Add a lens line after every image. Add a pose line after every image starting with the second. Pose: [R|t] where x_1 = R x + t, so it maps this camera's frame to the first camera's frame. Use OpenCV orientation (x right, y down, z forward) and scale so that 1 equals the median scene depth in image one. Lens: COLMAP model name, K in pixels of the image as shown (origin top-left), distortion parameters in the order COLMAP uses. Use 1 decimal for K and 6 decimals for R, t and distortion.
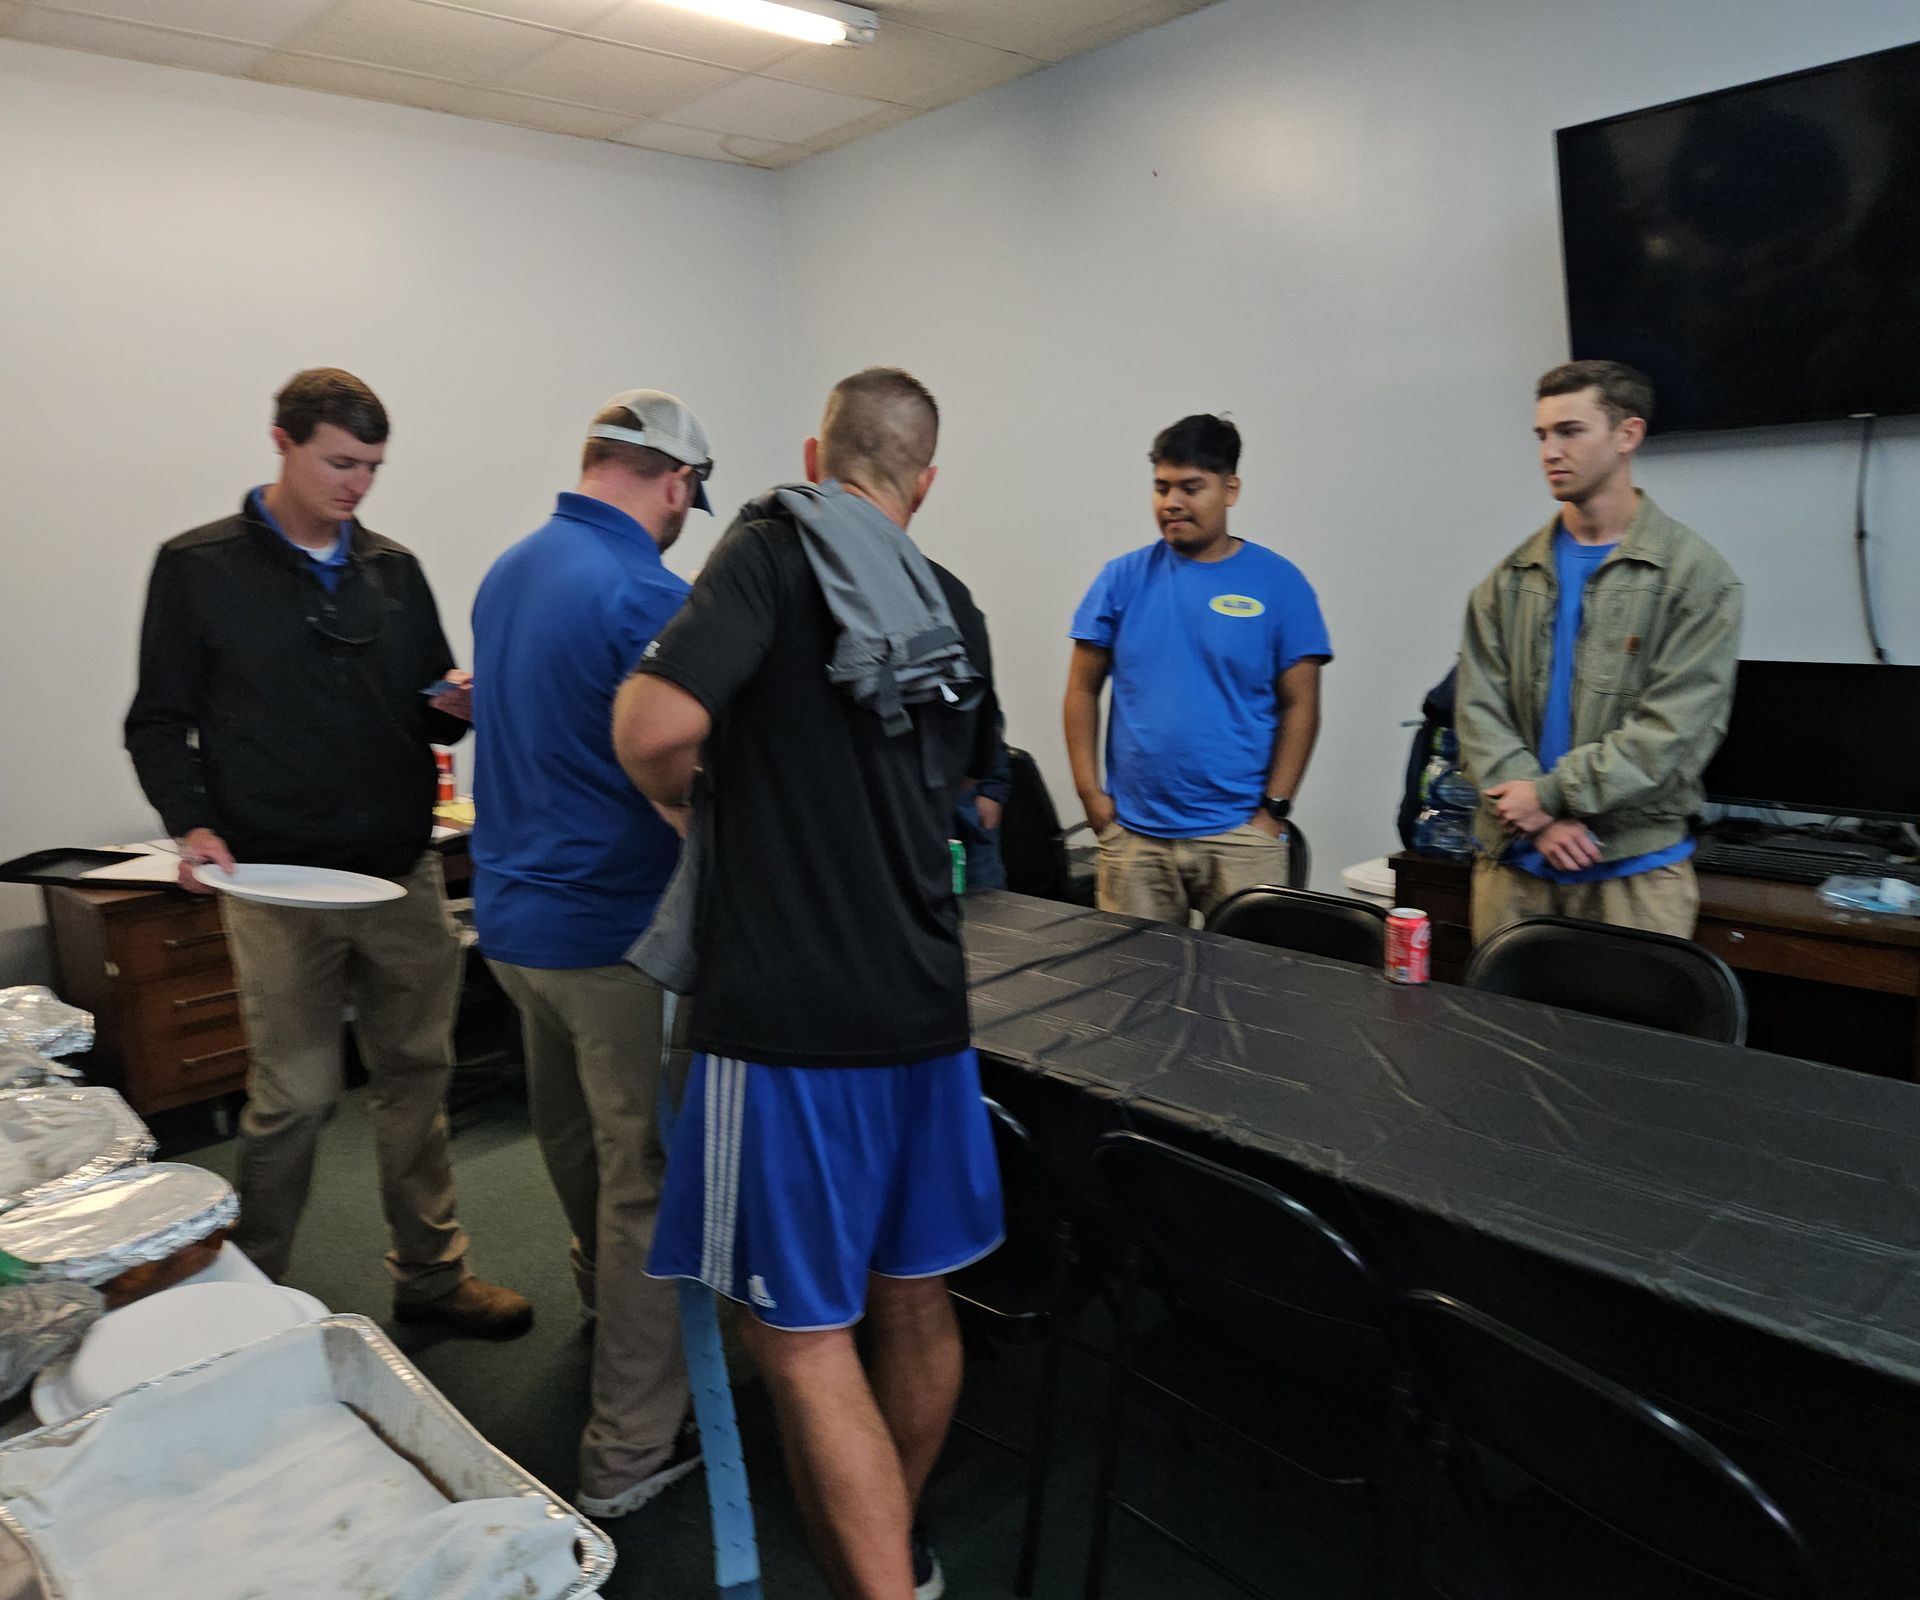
lens RADIAL K [[1403.9, 0, 965.0], [0, 1403.9, 796.4], [0, 0, 1]] dist [0.074697, -0.058503]
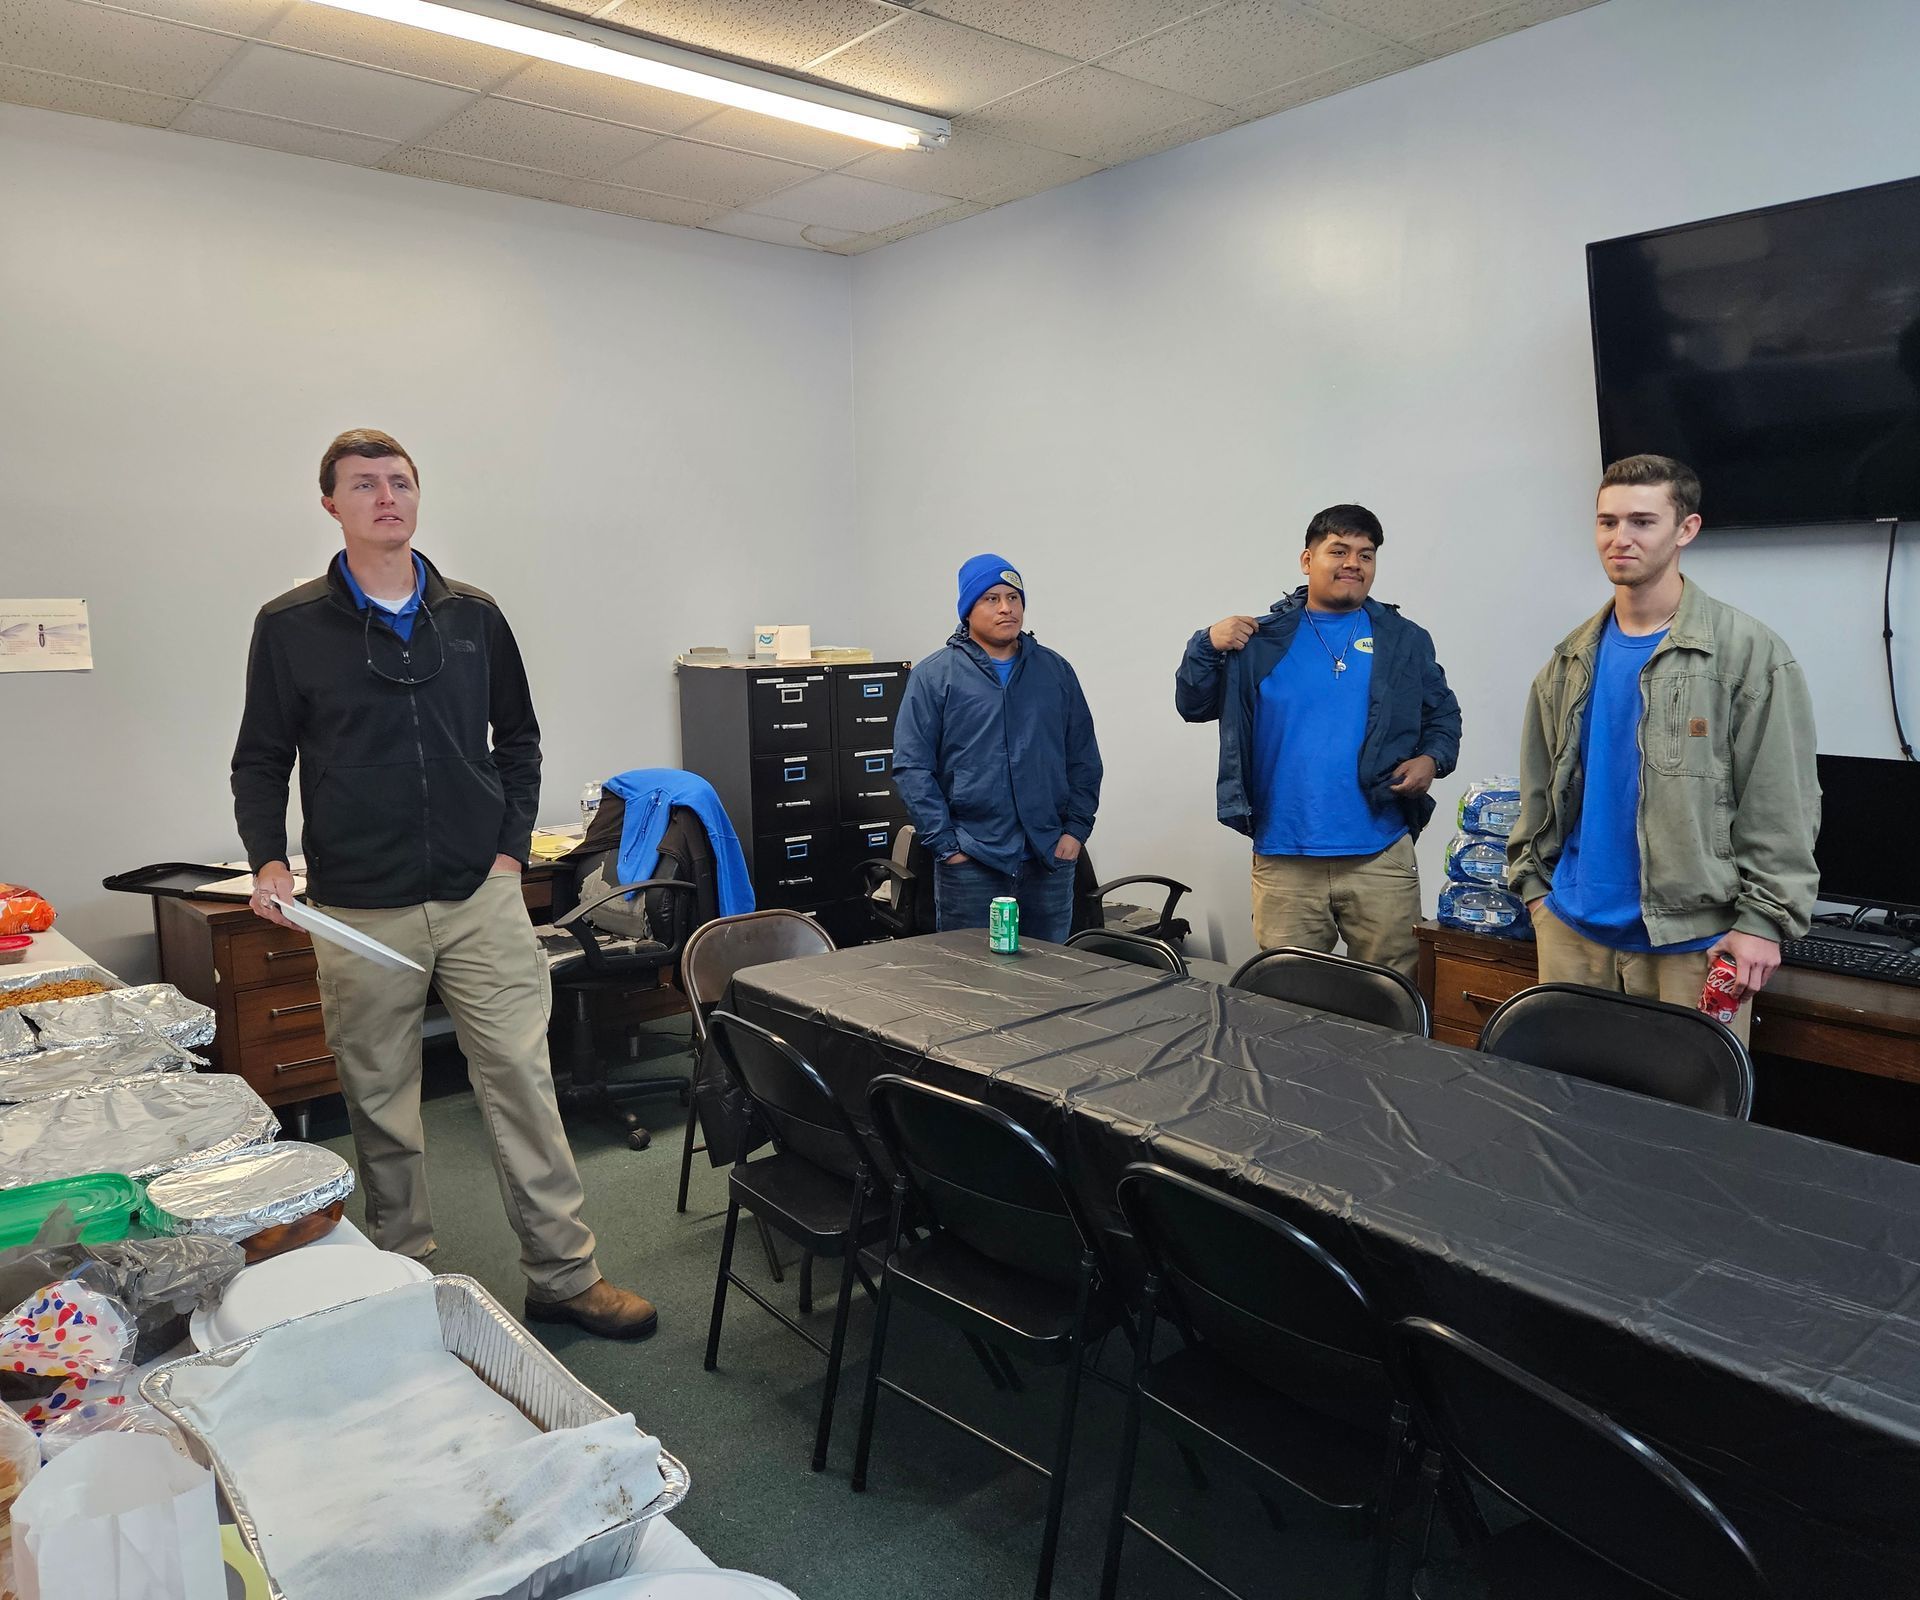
lens RADIAL K [[1429.4, 0, 930.2], [0, 1429.4, 751.3], [0, 0, 1]] dist [0.085415, -0.081124]
pose [[0.997834, 0.039512, -0.052587, -0.006030], [-0.043196, 0.996549, -0.070875, 0.006978], [0.049605, 0.072993, 0.996098, -0.113236]]
